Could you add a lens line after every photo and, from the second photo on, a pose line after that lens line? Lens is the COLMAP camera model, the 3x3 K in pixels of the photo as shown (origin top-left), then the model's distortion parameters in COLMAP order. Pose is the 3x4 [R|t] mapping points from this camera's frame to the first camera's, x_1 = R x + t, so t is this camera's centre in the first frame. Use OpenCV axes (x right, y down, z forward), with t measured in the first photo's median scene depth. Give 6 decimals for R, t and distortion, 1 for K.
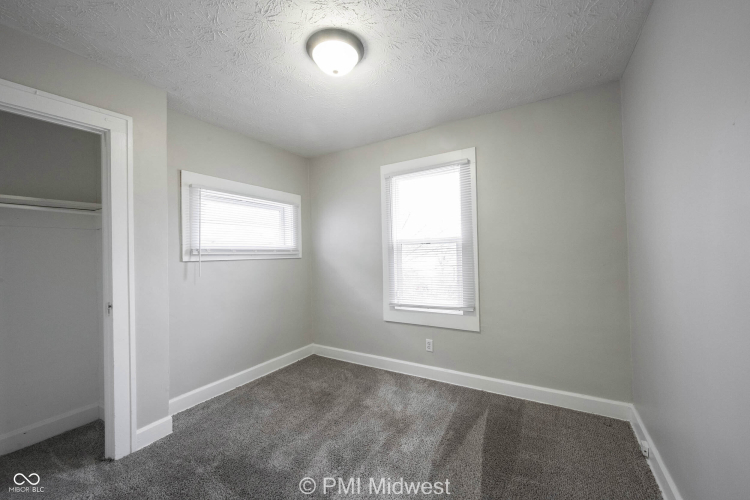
lens RADIAL K [[295.1, 0, 375.7], [0, 295.1, 250.7], [0, 0, 1]] dist [-0.000630, 0.000023]
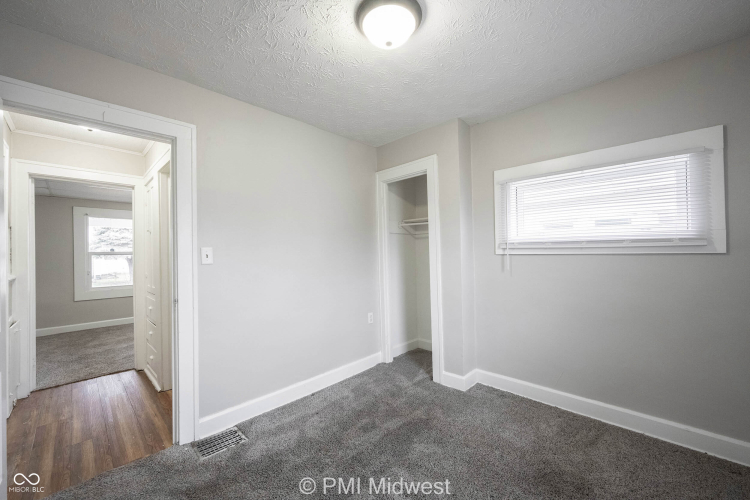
lens RADIAL K [[302.6, 0, 375.0], [0, 302.6, 250.0], [0, 0, 1]] dist [-0.001209, -0.000038]
pose [[-0.238556, 0.021535, -0.970890, 0.382425], [0.032431, 0.999373, 0.014198, -0.007776], [0.970587, -0.028100, -0.239104, 0.578796]]
